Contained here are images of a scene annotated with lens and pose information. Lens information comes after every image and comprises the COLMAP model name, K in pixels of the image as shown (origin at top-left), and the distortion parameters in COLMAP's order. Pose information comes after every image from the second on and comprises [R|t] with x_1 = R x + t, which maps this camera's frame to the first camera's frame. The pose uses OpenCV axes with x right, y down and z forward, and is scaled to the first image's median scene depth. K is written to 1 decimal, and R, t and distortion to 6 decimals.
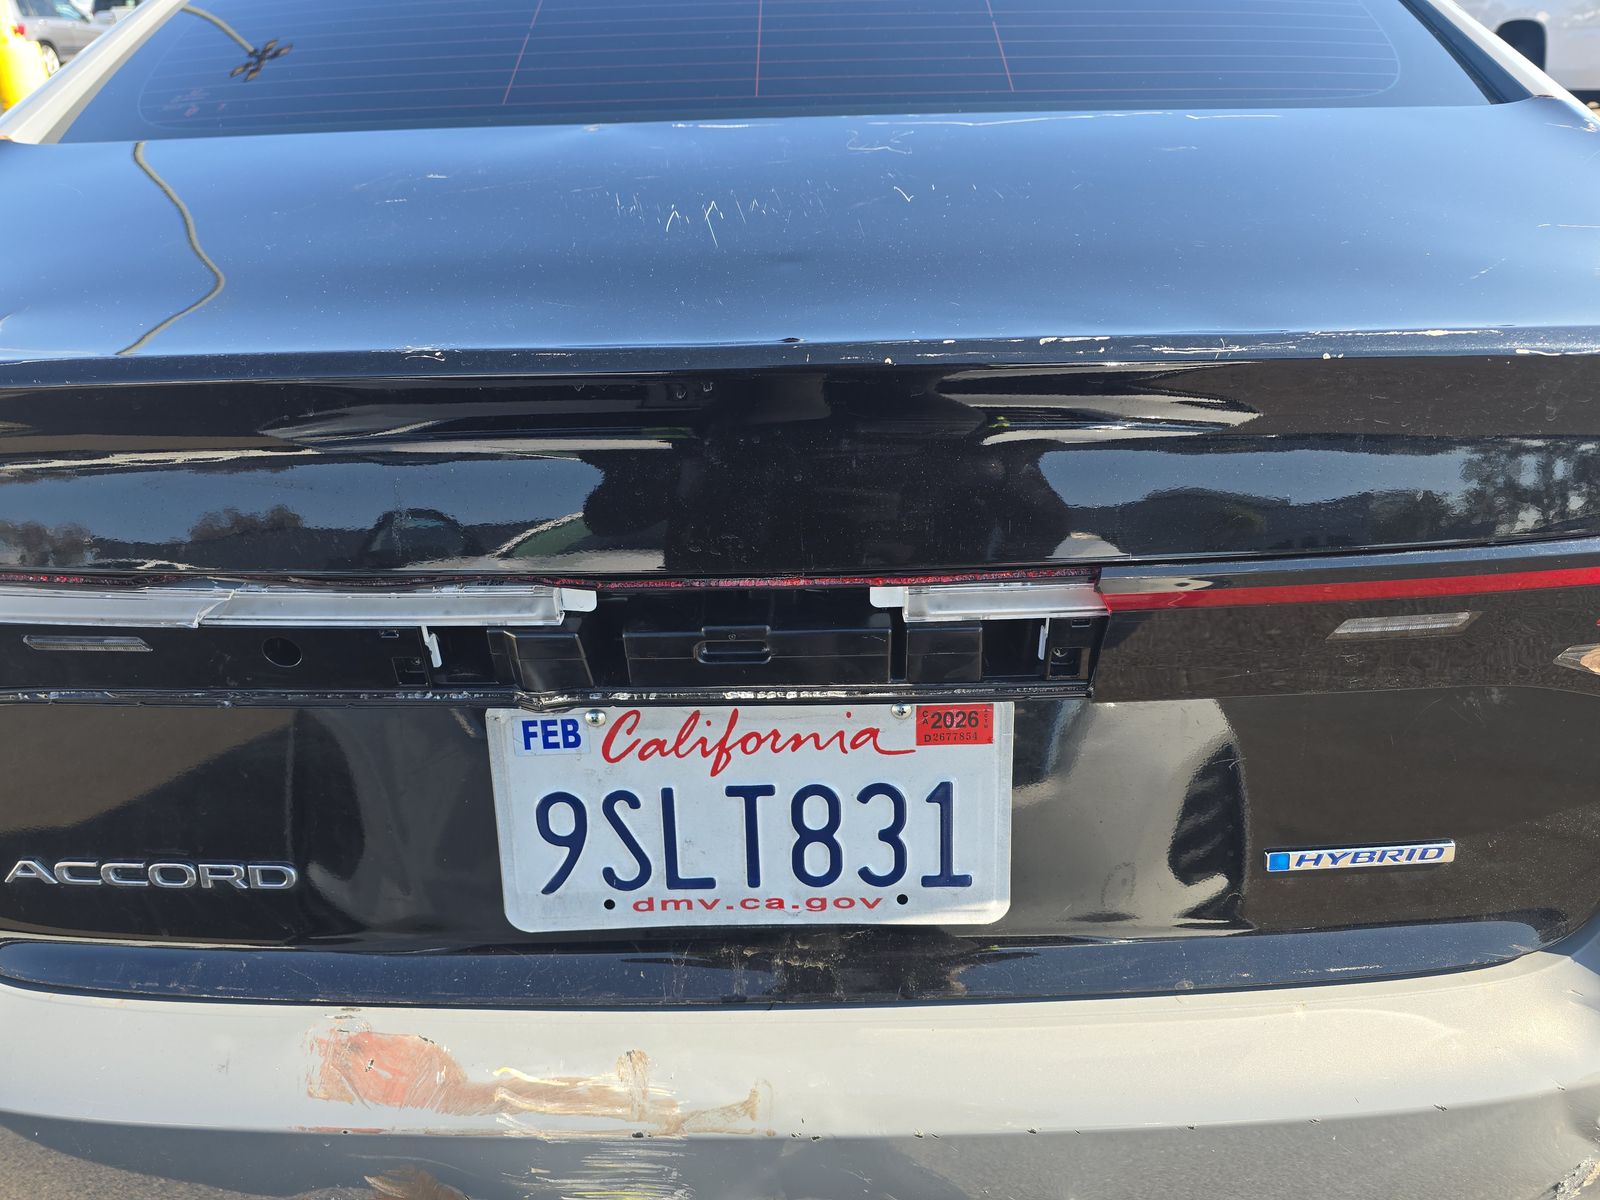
lens RADIAL K [[1105.0, 0, 806.5], [0, 1105.0, 607.4], [0, 0, 1]] dist [0.051542, -0.052329]
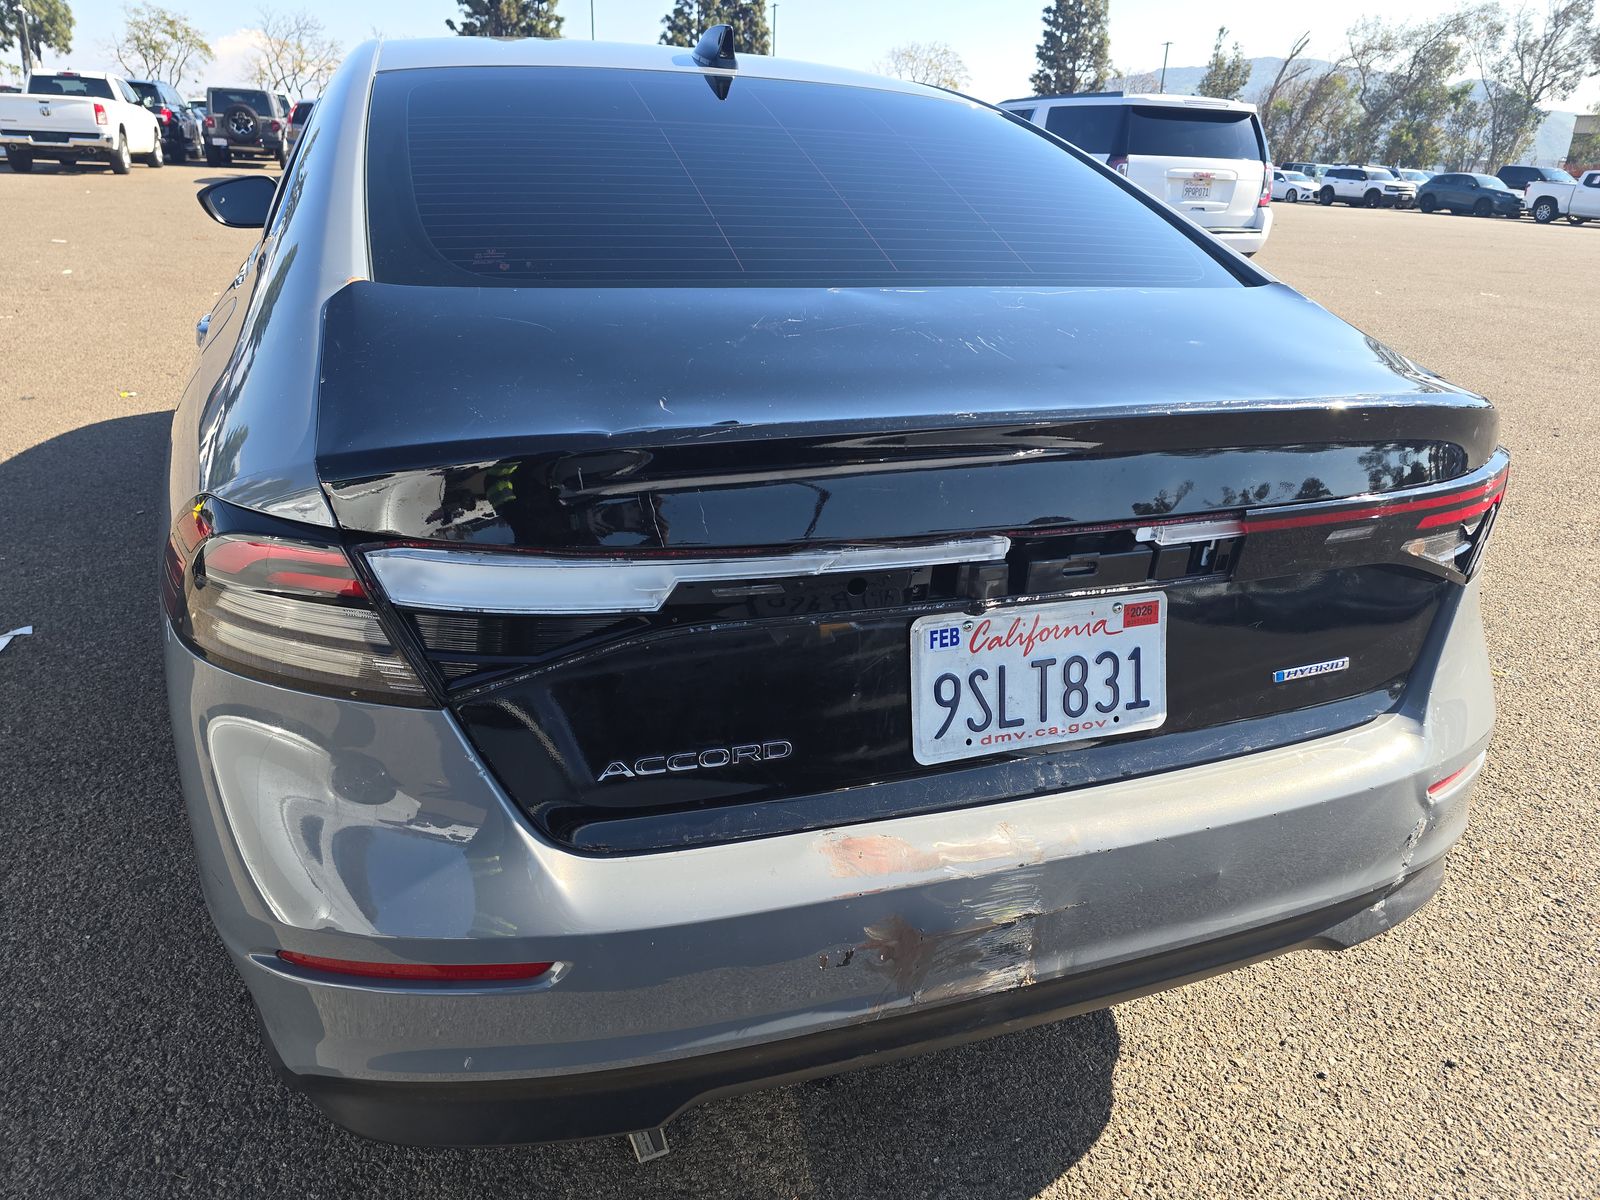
lens RADIAL K [[1105.0, 0, 803.9], [0, 1105.0, 591.2], [0, 0, 1]] dist [0.051542, -0.052329]
pose [[0.929052, -0.067472, 0.363745, -1.026207], [0.107478, 0.990046, -0.090866, 0.170954], [-0.353994, 0.123514, 0.927056, -0.501557]]
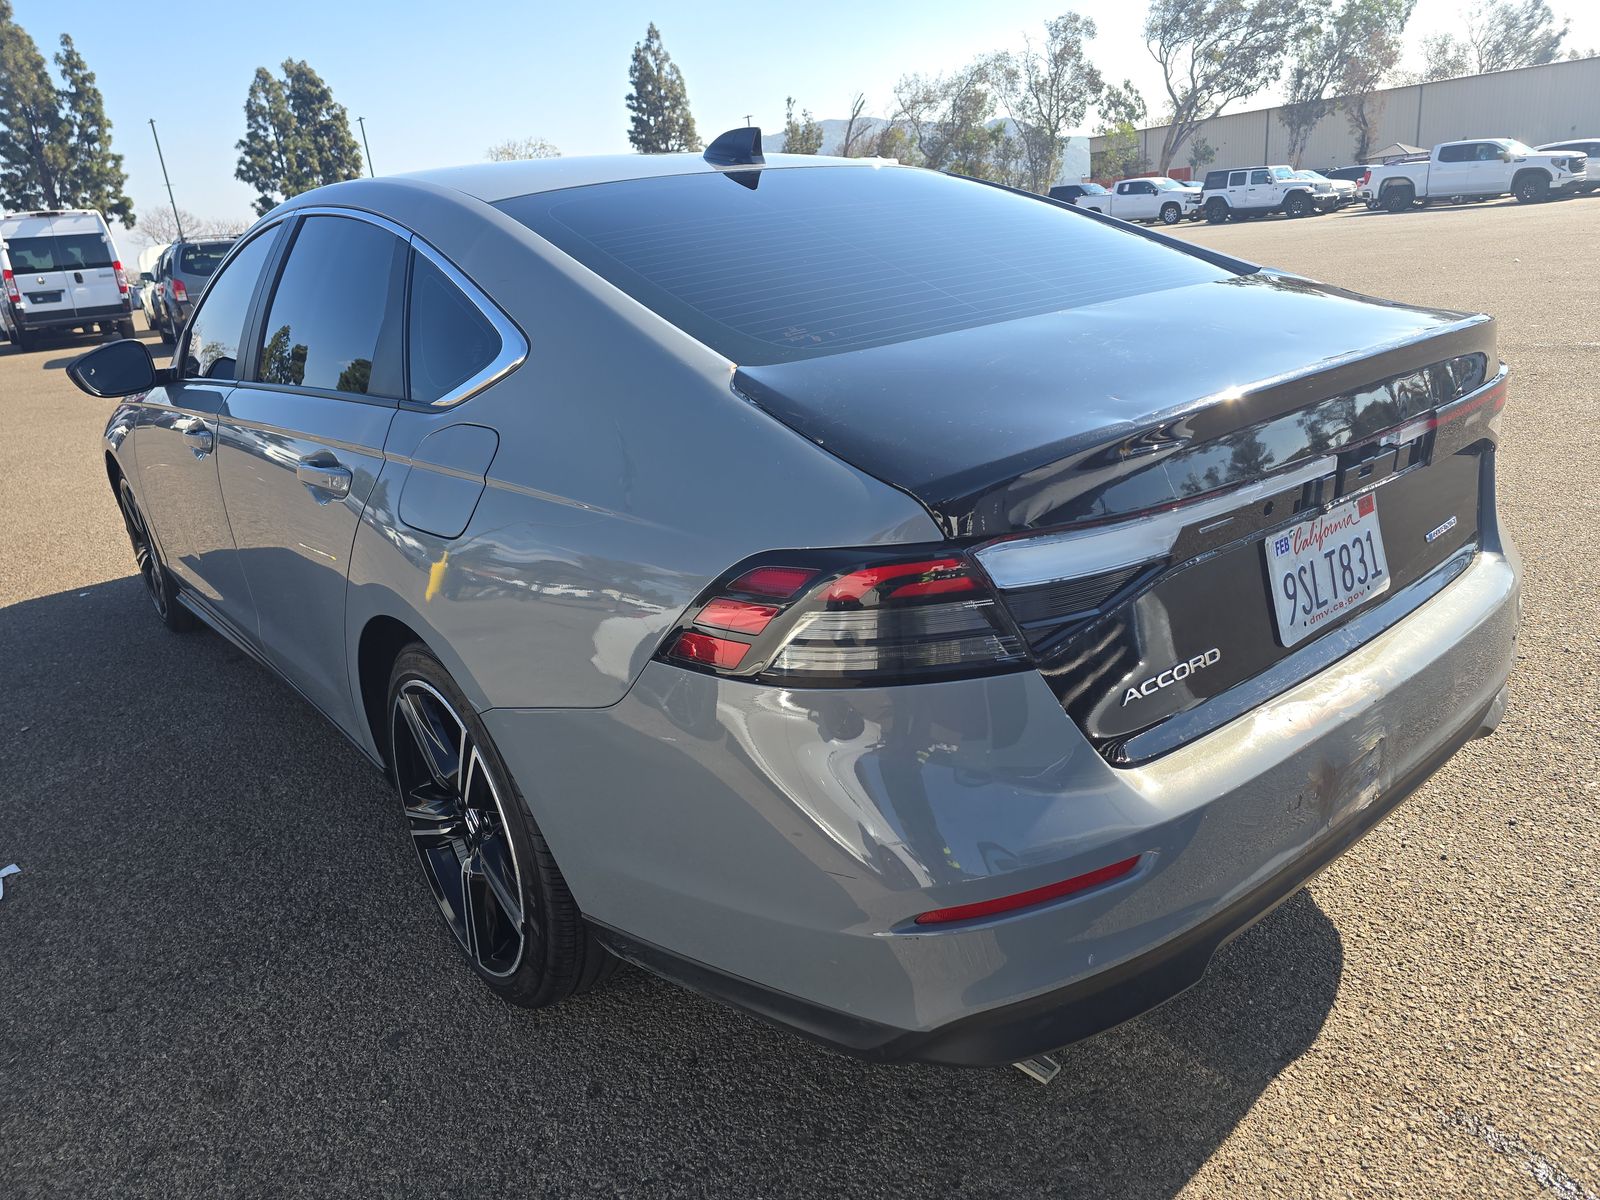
lens RADIAL K [[1105.0, 0, 805.7], [0, 1105.0, 588.7], [0, 0, 1]] dist [0.051542, -0.052329]
pose [[0.755469, -0.237306, 0.610698, -2.285388], [0.362897, 0.927620, -0.088468, 0.043215], [-0.545502, 0.288455, 0.786906, -0.205065]]
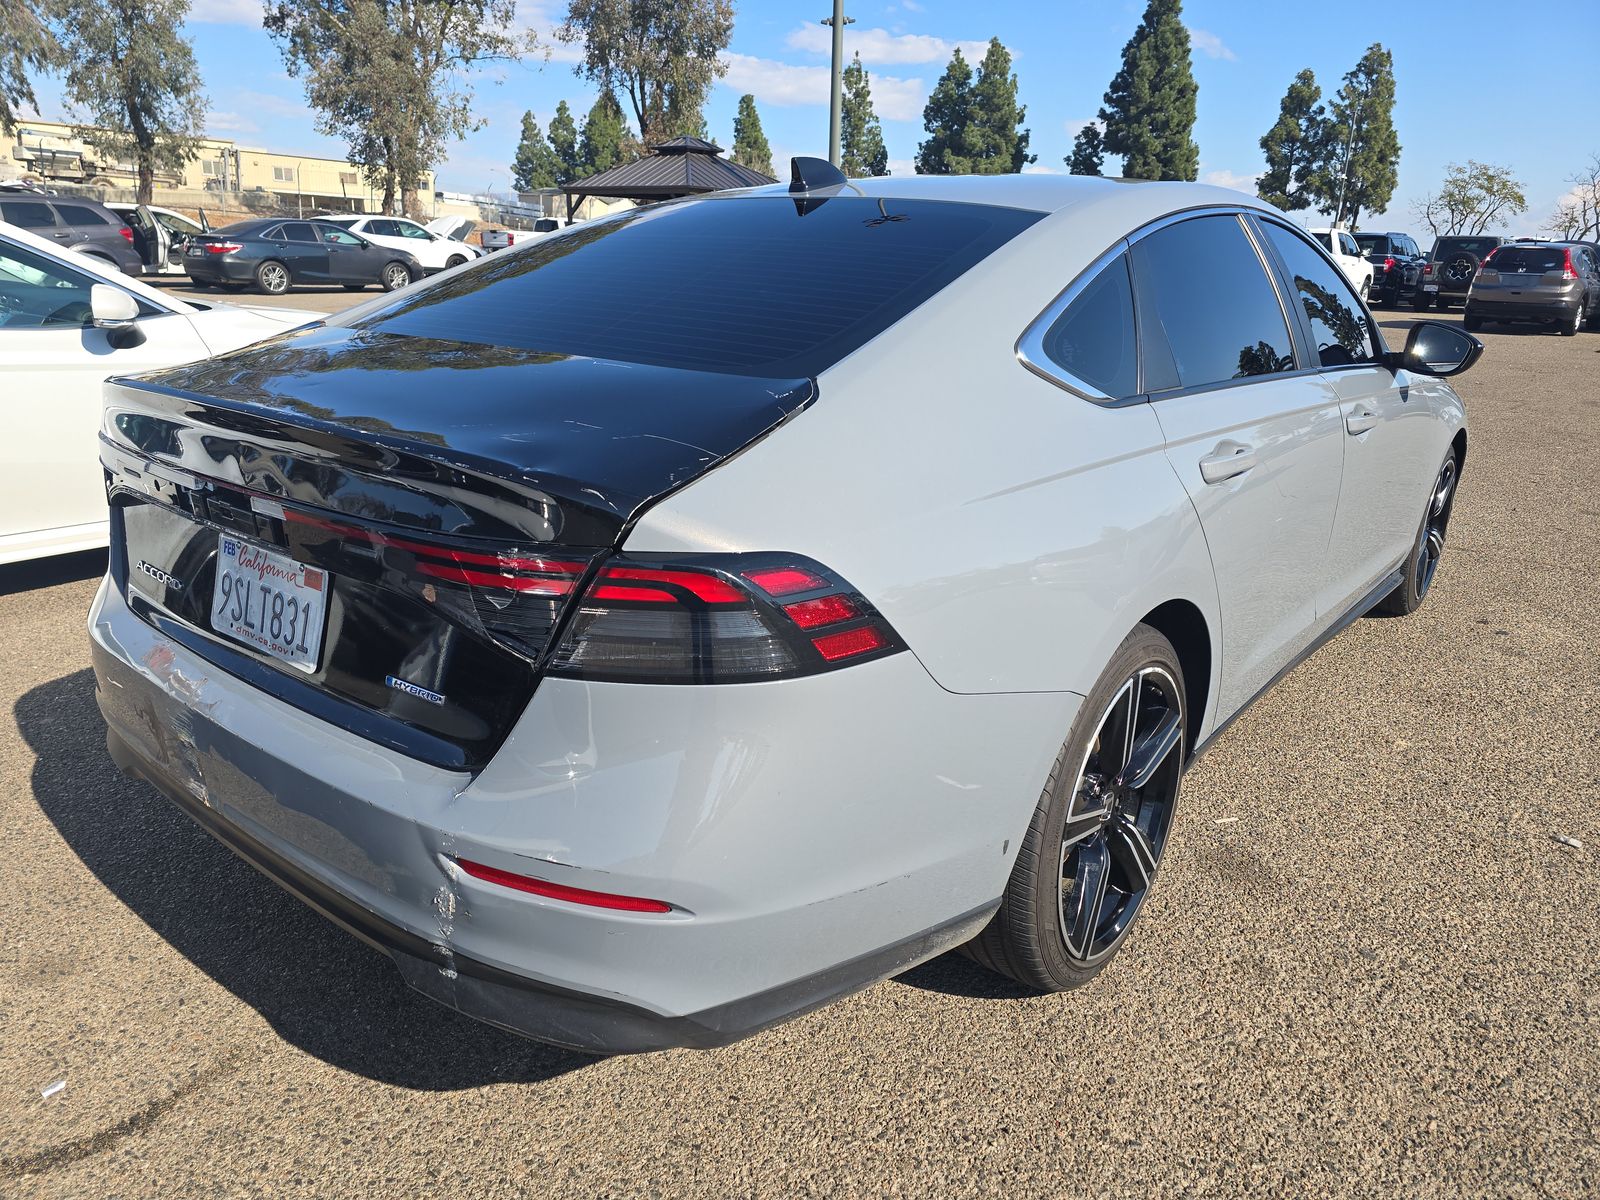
lens RADIAL K [[1105.0, 0, 796.0], [0, 1105.0, 597.0], [0, 0, 1]] dist [0.051542, -0.052329]
pose [[0.780772, 0.228692, -0.581459, 2.275515], [-0.334277, 0.939116, -0.079499, -0.014613], [0.527877, 0.256439, 0.809682, -0.365494]]
